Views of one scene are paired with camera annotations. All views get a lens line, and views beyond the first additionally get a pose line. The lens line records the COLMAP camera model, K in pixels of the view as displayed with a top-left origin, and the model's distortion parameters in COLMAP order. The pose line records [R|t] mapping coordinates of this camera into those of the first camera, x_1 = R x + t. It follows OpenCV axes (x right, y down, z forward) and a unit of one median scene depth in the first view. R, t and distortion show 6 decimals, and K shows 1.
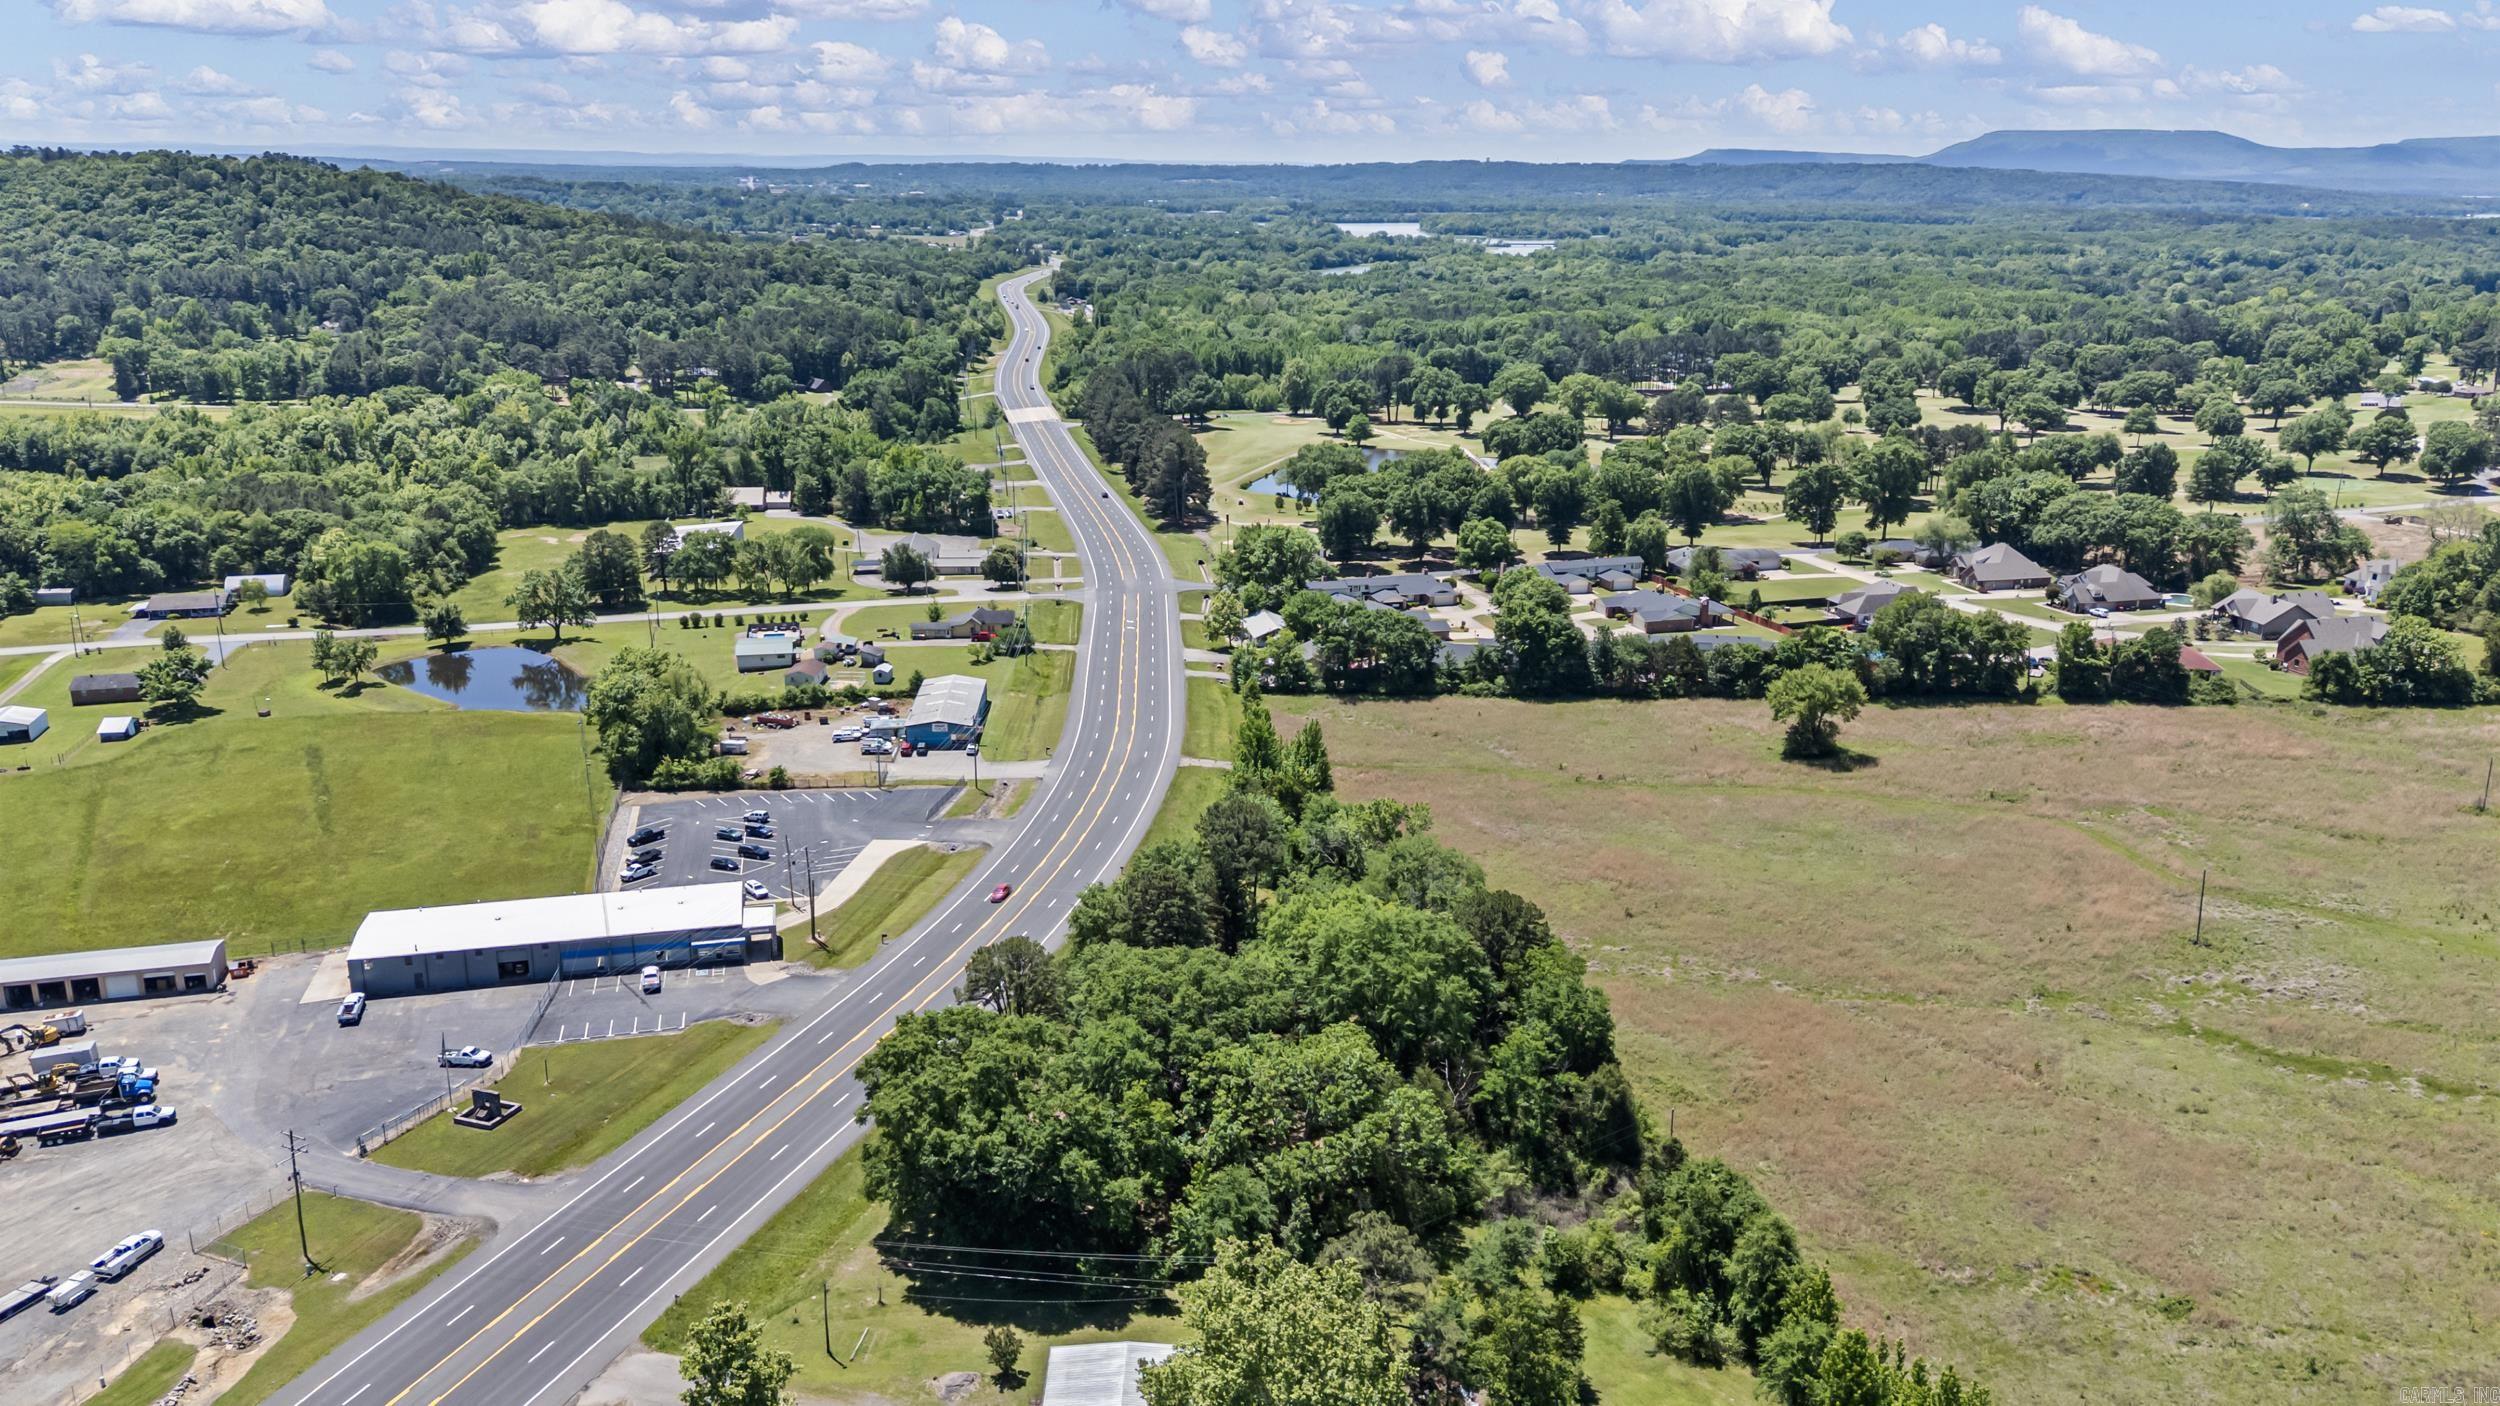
lens RADIAL K [[1872.9, 0, 1250.0], [0, 1872.9, 703.0], [0, 0, 1]] dist [0.083406, -0.113366]
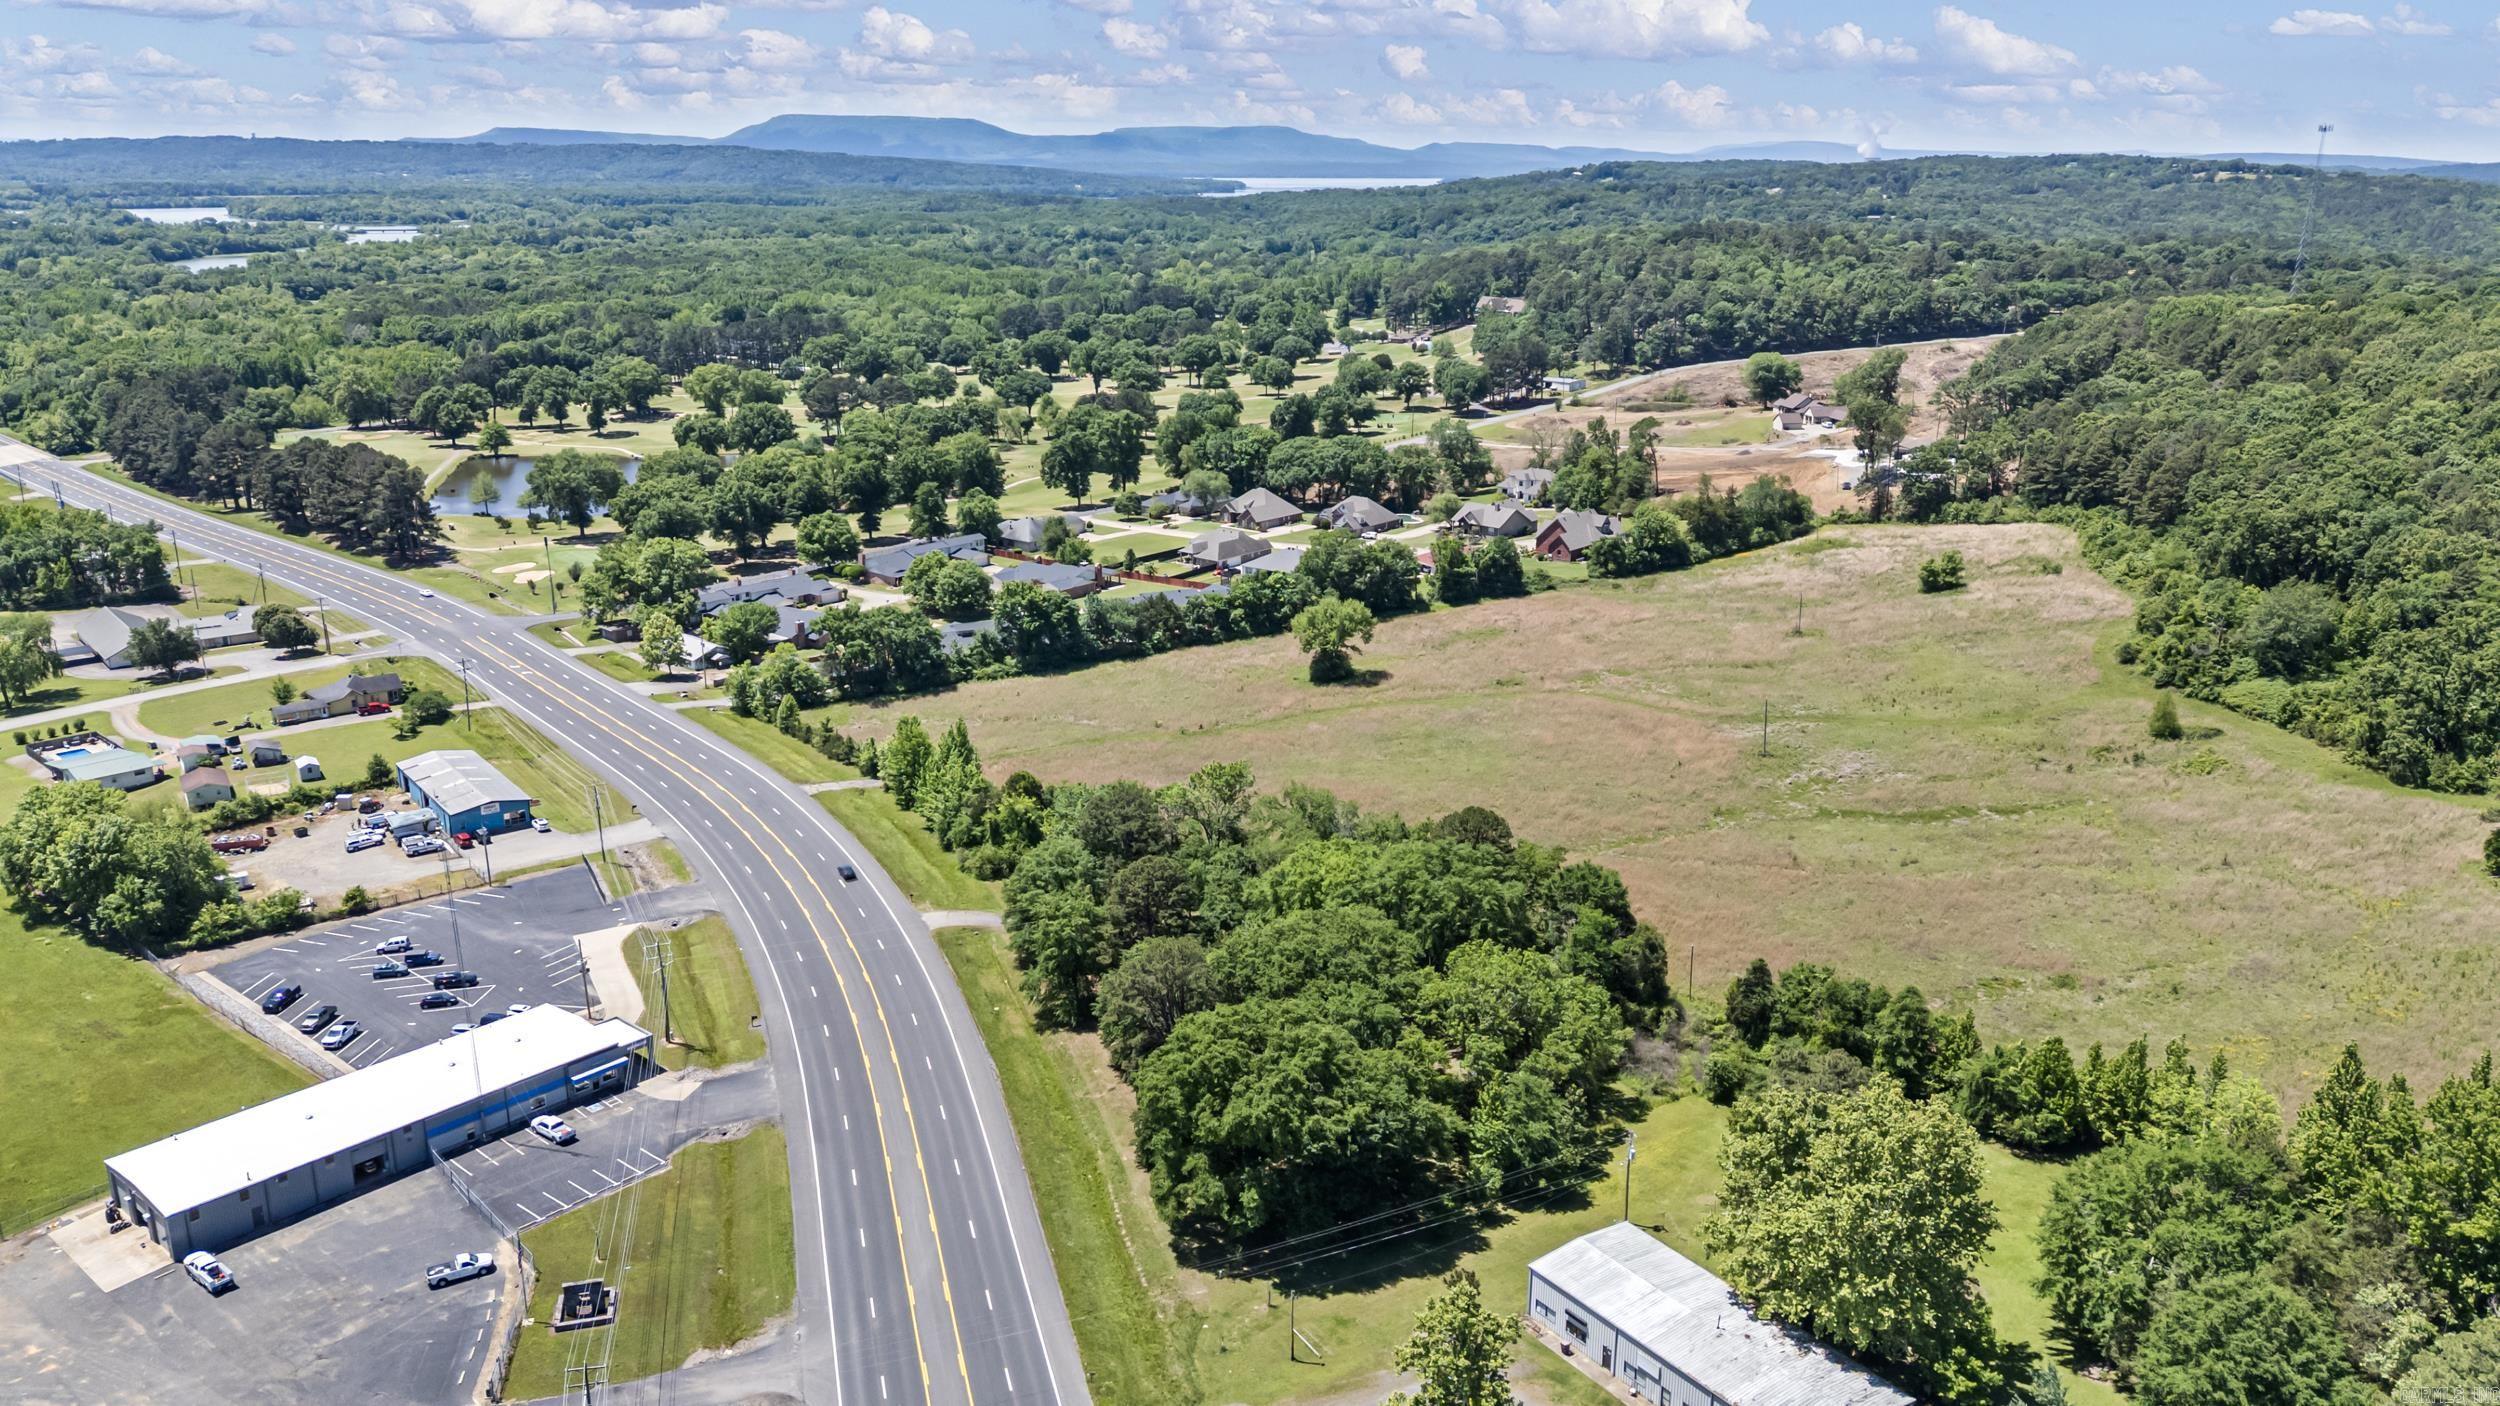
lens RADIAL K [[1872.9, 0, 1250.0], [0, 1872.9, 703.0], [0, 0, 1]] dist [0.083406, -0.113366]
pose [[0.809256, -0.164607, 0.563923, -0.343766], [0.158882, 0.985493, 0.059658, -0.029367], [-0.565563, 0.041319, 0.823670, 0.076367]]
